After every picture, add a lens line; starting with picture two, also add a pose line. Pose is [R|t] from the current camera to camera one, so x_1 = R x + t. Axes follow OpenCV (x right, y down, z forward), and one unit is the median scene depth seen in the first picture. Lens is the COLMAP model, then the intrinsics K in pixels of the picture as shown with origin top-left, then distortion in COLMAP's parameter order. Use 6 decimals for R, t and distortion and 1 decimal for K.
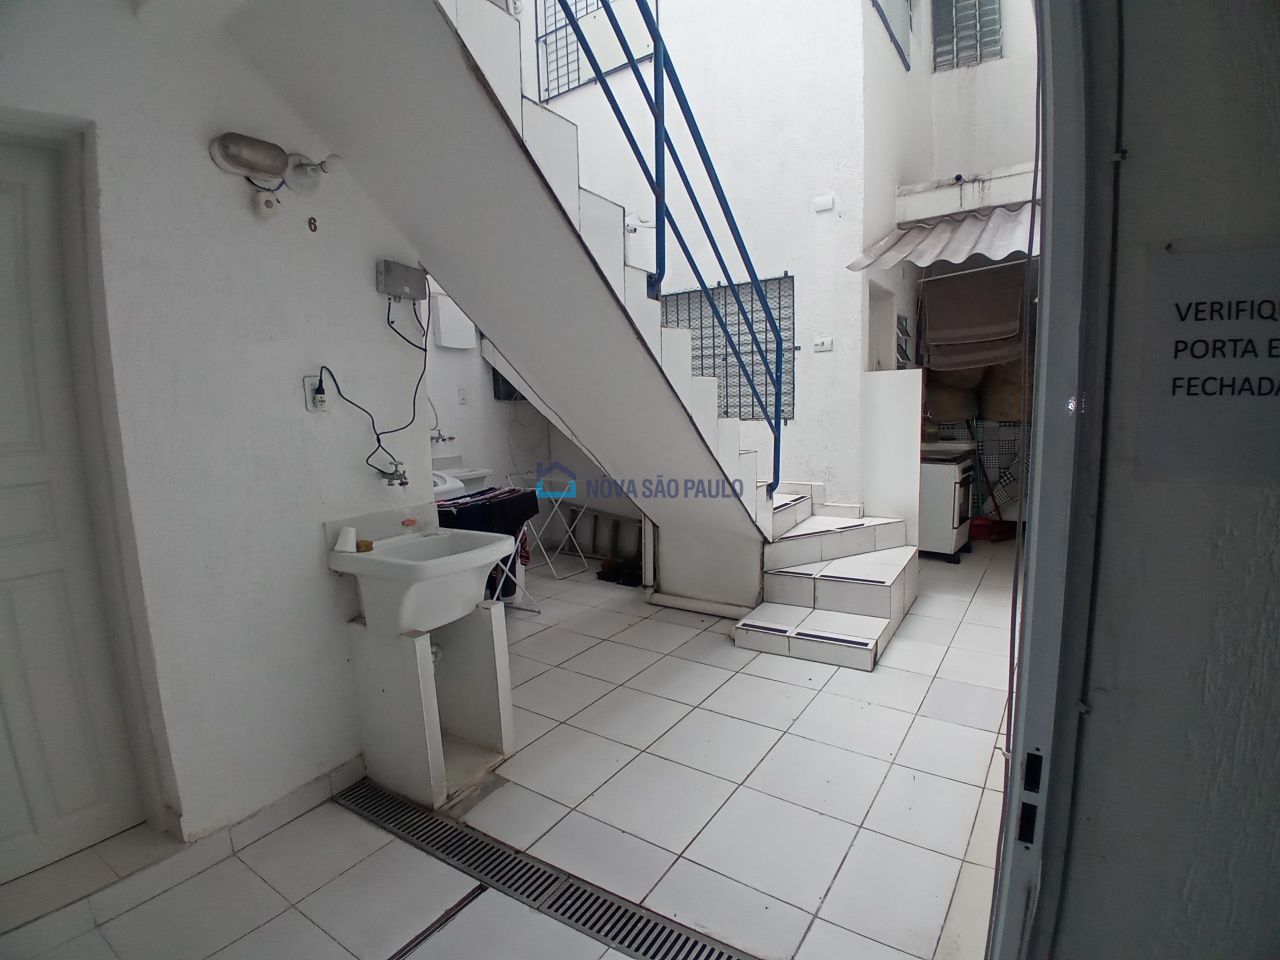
lens RADIAL K [[631.2, 0, 640.0], [0, 631.2, 480.0], [0, 0, 1]] dist [0.019319, -0.057078]
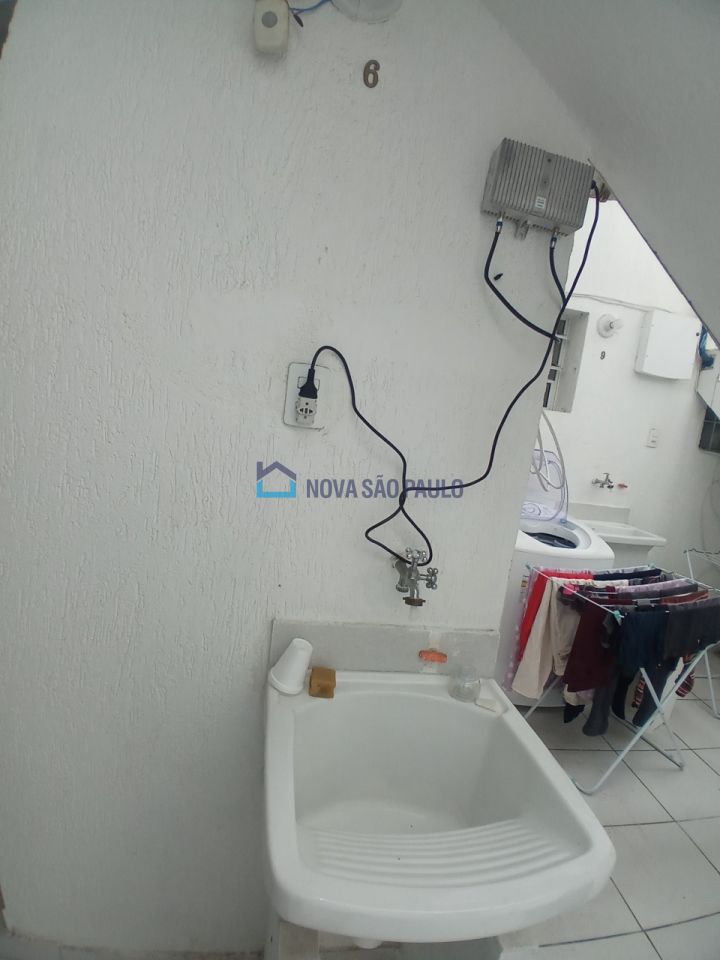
lens RADIAL K [[461.4, 0, 360.0], [0, 461.4, 480.0], [0, 0, 1]] dist [0.018997, -0.024621]
pose [[0.640634, 0.220488, -0.735509, -0.150641], [-0.228306, 0.969261, 0.091705, -0.099528], [0.733120, 0.109172, 0.671280, 0.680308]]
